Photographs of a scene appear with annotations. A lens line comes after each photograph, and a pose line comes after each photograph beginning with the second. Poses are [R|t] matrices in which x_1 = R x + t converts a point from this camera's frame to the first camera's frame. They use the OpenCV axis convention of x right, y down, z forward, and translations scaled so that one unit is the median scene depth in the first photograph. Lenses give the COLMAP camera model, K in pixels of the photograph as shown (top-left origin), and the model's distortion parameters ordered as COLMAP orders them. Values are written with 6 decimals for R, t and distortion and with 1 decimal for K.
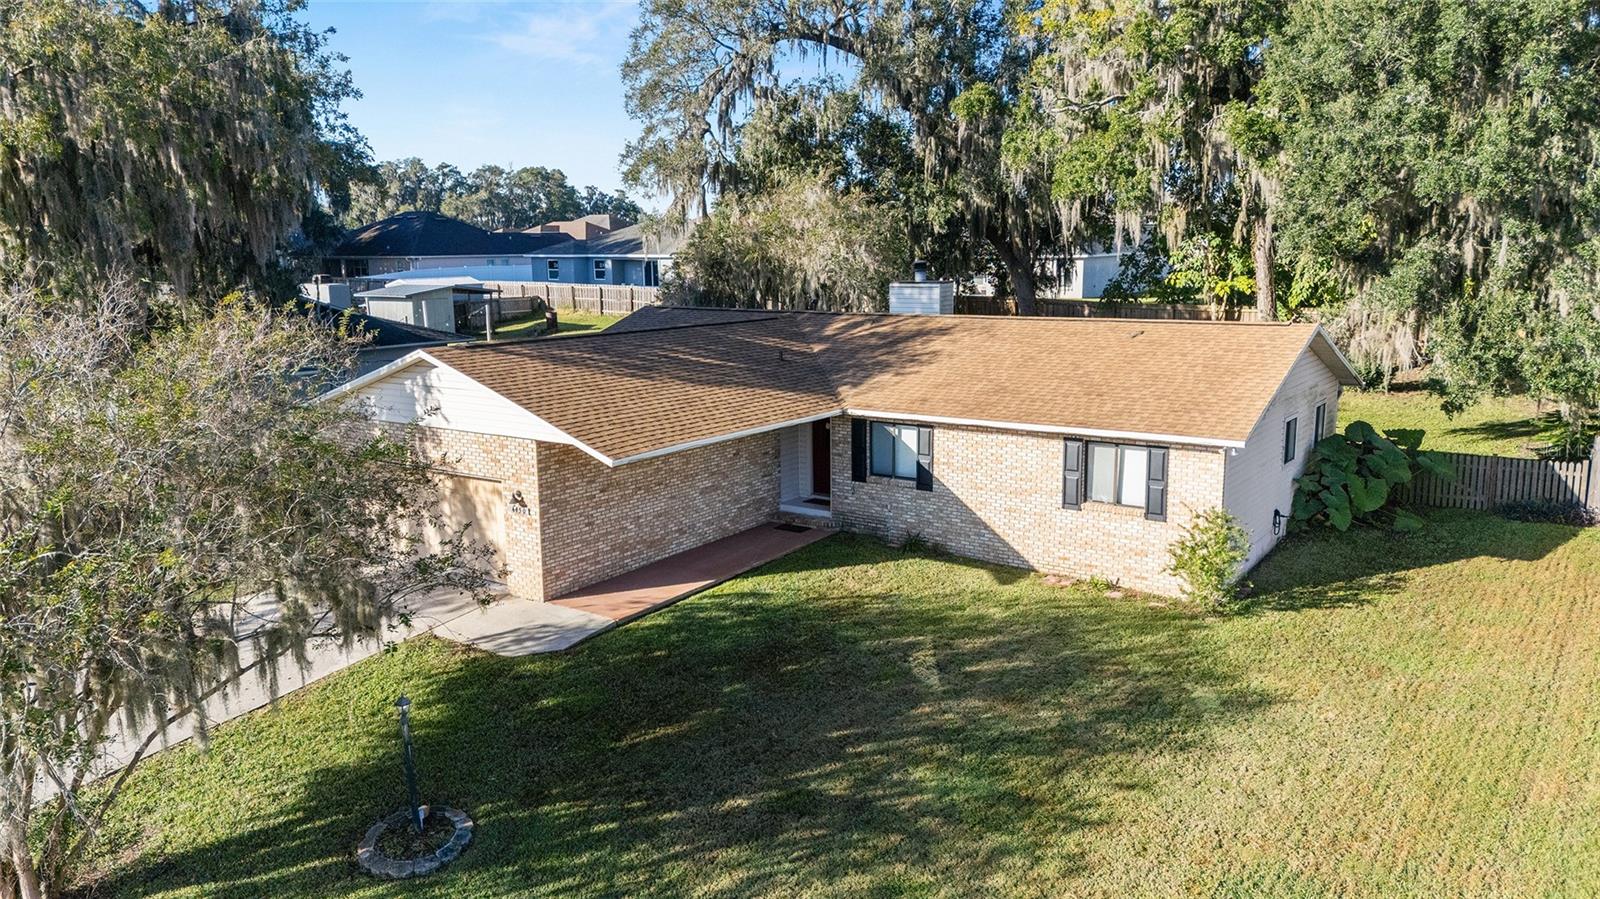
lens RADIAL K [[1194.4, 0, 794.1], [0, 1194.4, 444.3], [0, 0, 1]] dist [0.043645, -0.004780]
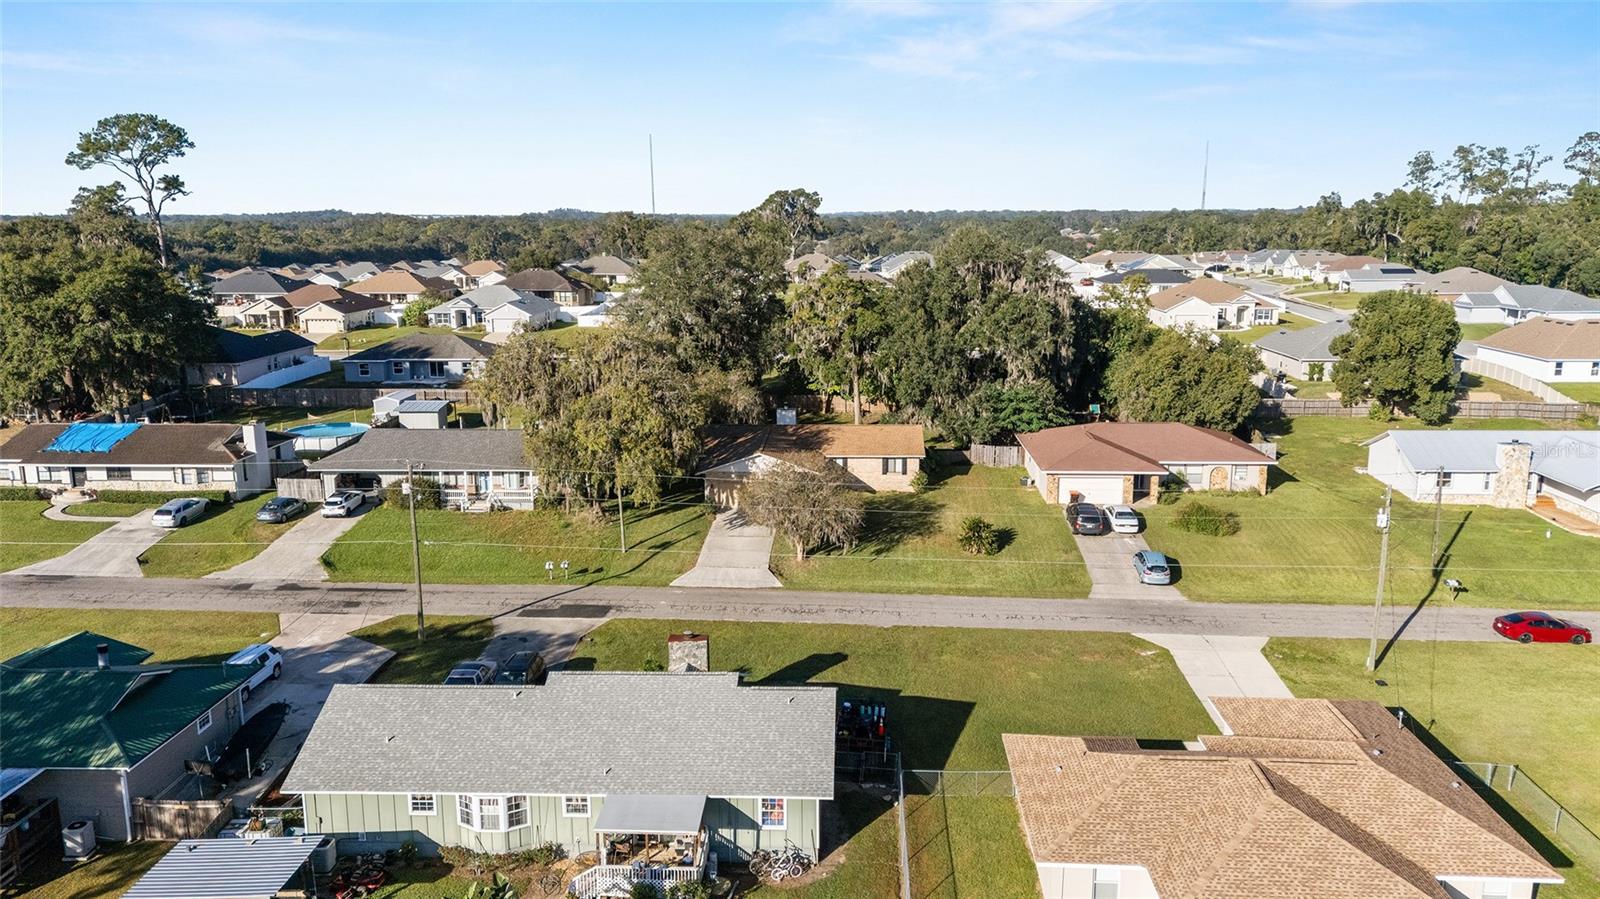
lens RADIAL K [[1194.4, 0, 808.0], [0, 1194.4, 461.3], [0, 0, 1]] dist [0.043645, -0.004780]
pose [[0.837840, -0.104568, 0.535807, -2.269801], [0.089387, 0.994515, 0.054315, -0.248085], [-0.538548, 0.002388, 0.842591, -2.432102]]
